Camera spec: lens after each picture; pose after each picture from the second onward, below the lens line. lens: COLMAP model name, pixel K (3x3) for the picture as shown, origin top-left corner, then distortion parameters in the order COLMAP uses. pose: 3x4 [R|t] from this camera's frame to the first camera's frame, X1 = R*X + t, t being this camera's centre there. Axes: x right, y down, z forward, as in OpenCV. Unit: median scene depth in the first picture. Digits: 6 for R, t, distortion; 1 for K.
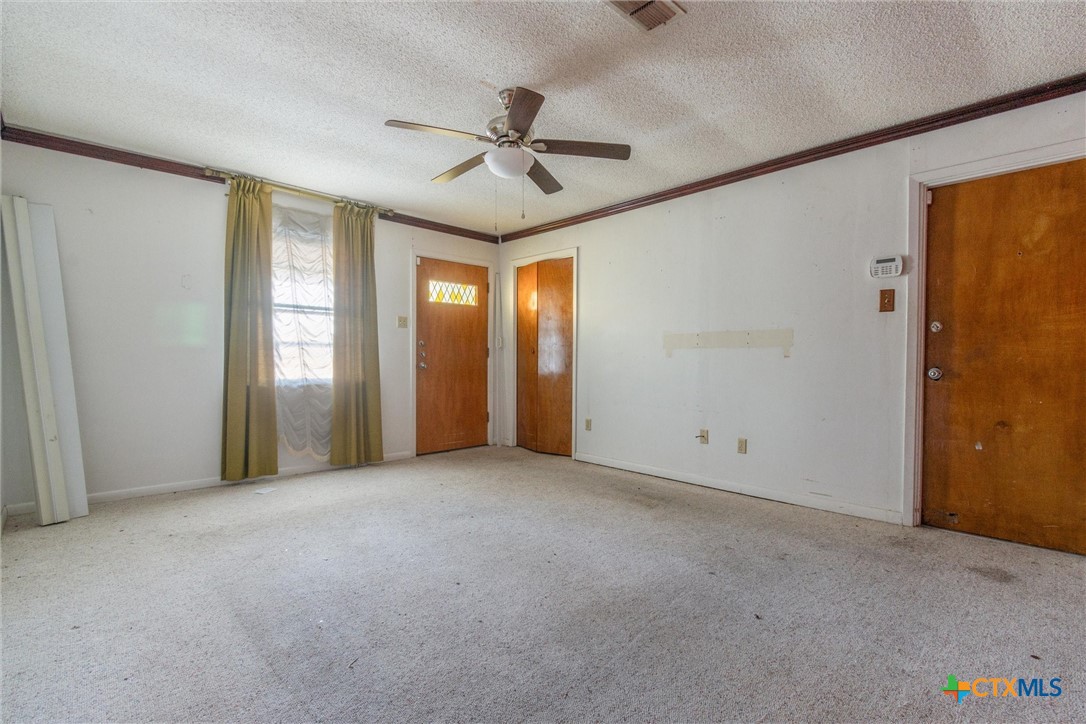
lens RADIAL K [[501.3, 0, 543.0], [0, 501.3, 362.0], [0, 0, 1]] dist [0.000168, 0.000148]
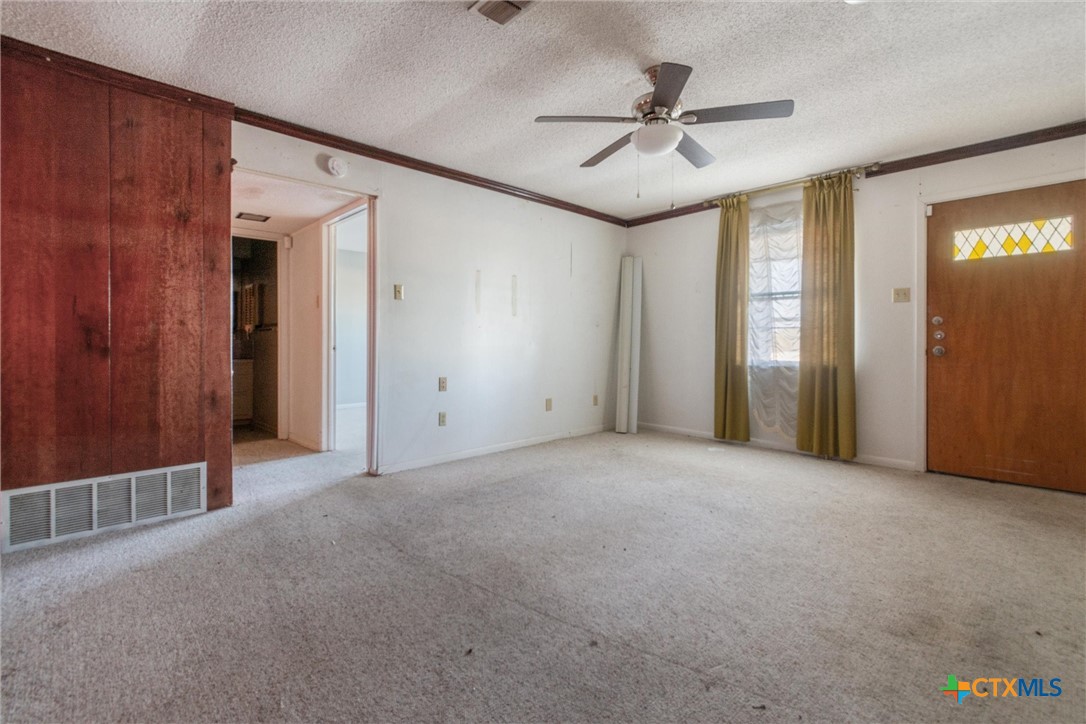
lens RADIAL K [[484.2, 0, 543.5], [0, 484.2, 333.7], [0, 0, 1]] dist [0.000516, 0.000028]
pose [[-0.000129, -0.021160, -0.999776, 0.570356], [-0.004730, 0.999765, -0.021159, -0.000037], [0.999989, 0.004726, -0.000229, 0.514820]]
